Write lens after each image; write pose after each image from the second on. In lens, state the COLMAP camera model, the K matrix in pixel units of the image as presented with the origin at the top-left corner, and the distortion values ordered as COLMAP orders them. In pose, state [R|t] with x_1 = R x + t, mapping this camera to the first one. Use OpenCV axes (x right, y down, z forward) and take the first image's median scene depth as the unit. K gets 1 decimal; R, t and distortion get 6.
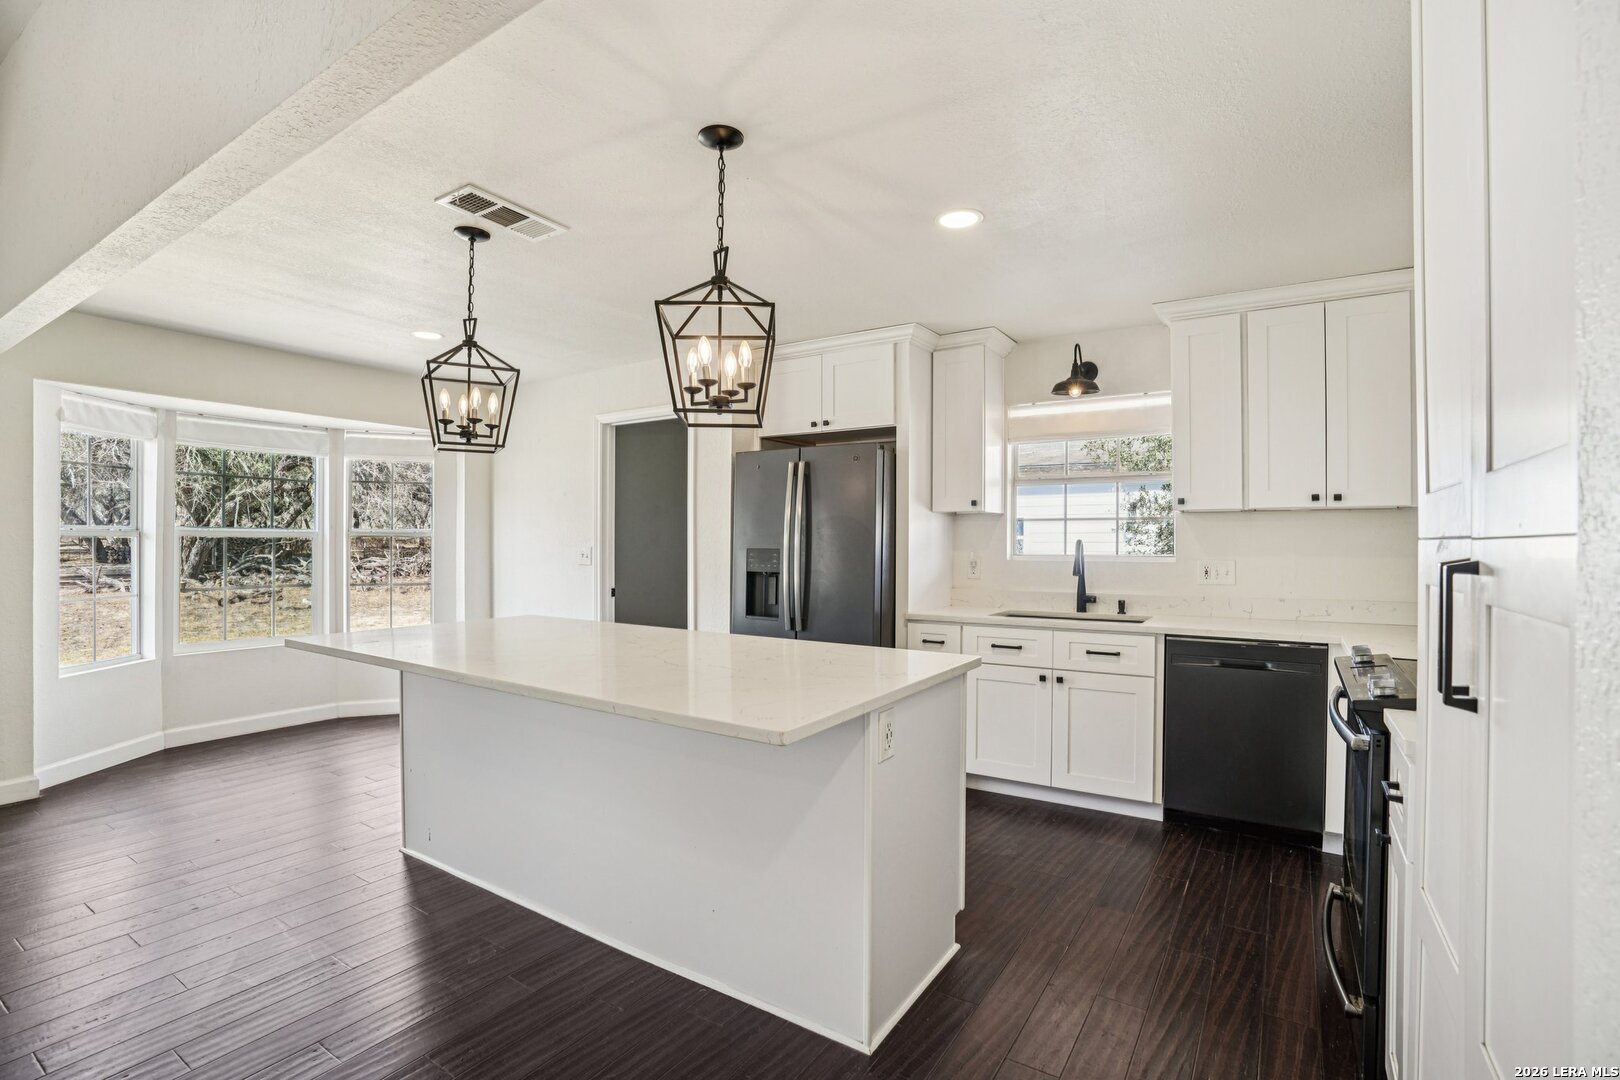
lens RADIAL K [[748.5, 0, 809.6], [0, 748.5, 544.1], [0, 0, 1]] dist [-0.048990, 0.016099]
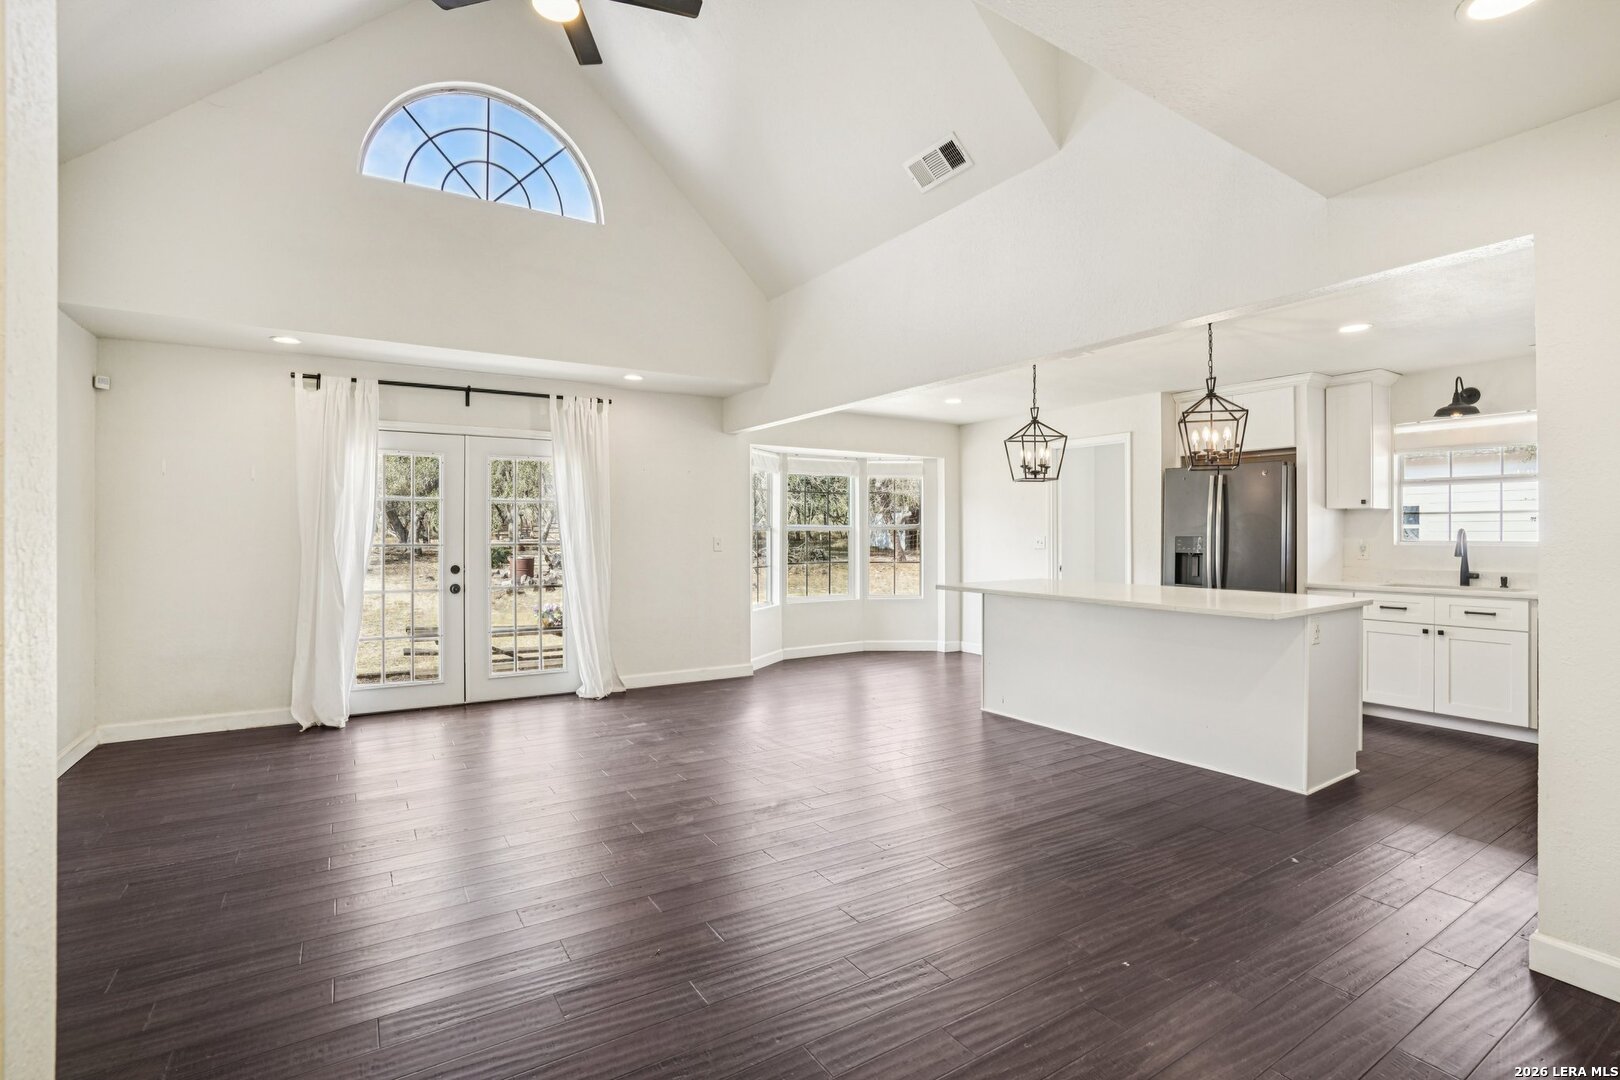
lens RADIAL K [[748.5, 0, 815.6], [0, 748.5, 531.6], [0, 0, 1]] dist [-0.048990, 0.016099]
pose [[0.913972, -0.005077, -0.405746, -0.139068], [0.002621, 0.999975, -0.006610, 0.004299], [0.405769, 0.004978, 0.913962, -0.568528]]
